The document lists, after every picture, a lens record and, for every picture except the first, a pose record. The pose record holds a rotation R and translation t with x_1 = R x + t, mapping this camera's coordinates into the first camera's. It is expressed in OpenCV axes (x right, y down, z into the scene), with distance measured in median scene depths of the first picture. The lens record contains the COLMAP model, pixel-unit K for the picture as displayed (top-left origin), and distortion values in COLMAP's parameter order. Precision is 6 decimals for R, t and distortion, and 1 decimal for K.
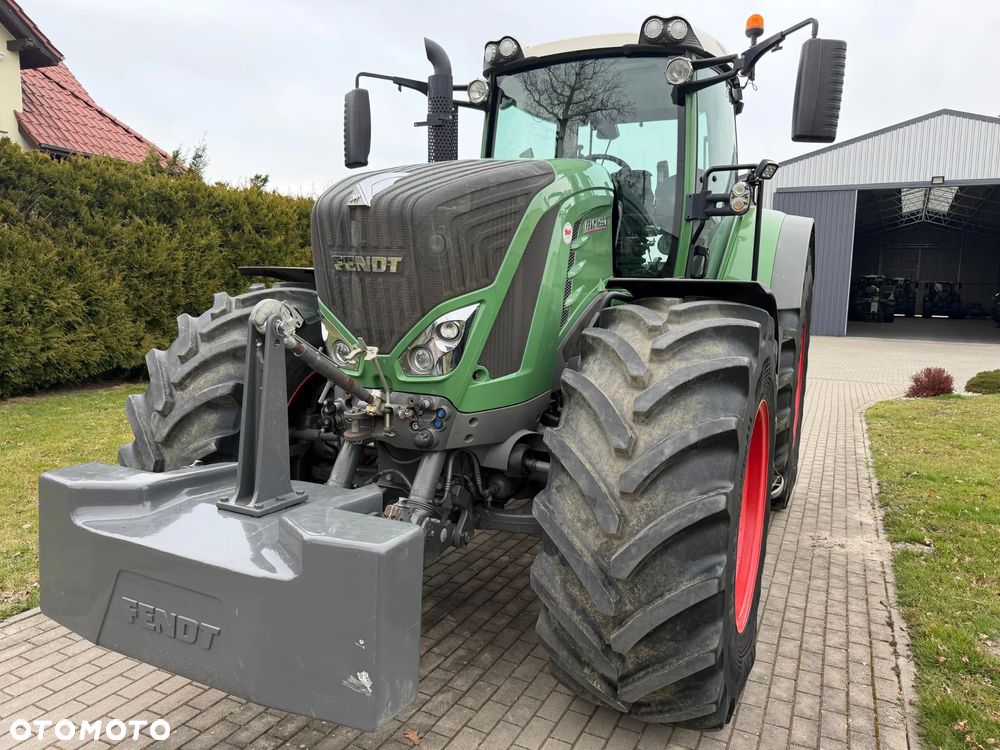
lens RADIAL K [[707.6, 0, 501.7], [0, 707.6, 372.5], [0, 0, 1]] dist [0.011208, -0.017239]
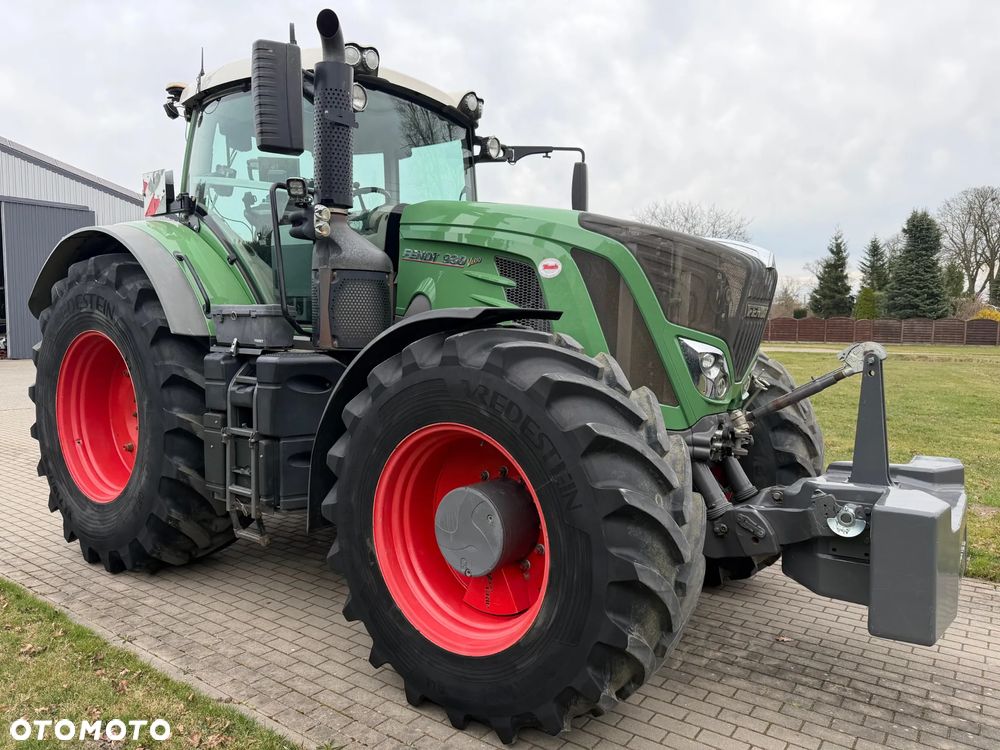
lens RADIAL K [[707.6, 0, 501.7], [0, 707.6, 372.5], [0, 0, 1]] dist [0.011208, -0.017239]
pose [[0.176191, -0.090196, 0.980215, -0.970905], [0.107764, 0.991575, 0.071871, -0.116532], [-0.978439, 0.092969, 0.184427, 0.767263]]
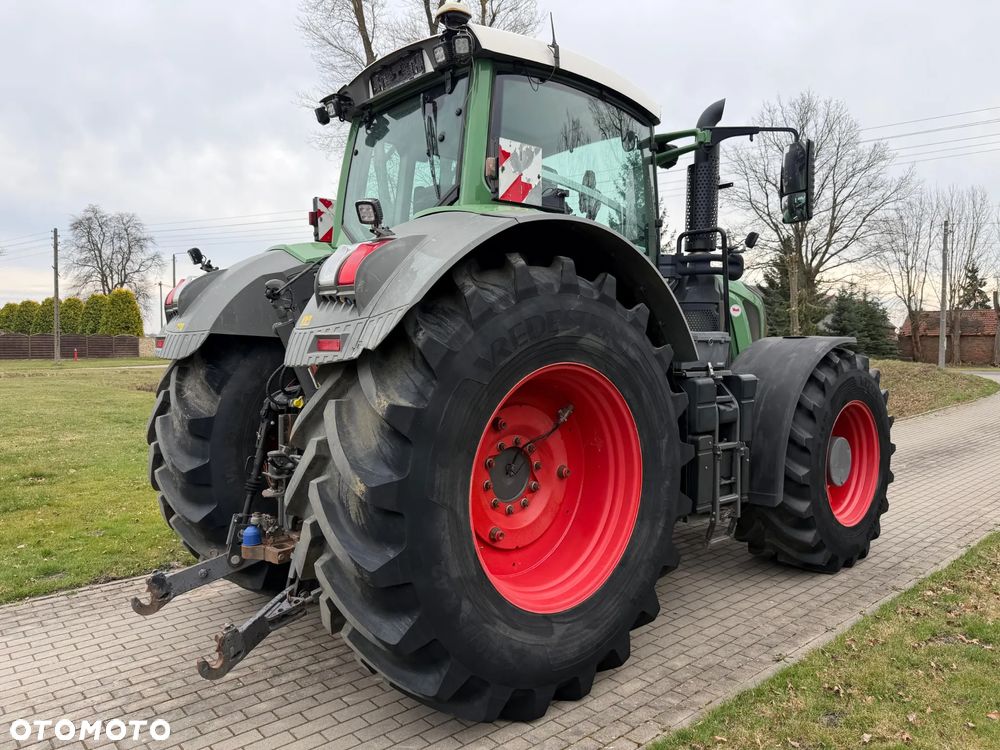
lens RADIAL K [[711.7, 0, 503.9], [0, 711.7, 366.9], [0, 0, 1]] dist [0.003004, -0.007072]
pose [[-0.924079, -0.041194, 0.379975, -0.240820], [0.018112, 0.988338, 0.151195, -0.280287], [-0.381772, 0.146598, -0.912556, 2.283698]]
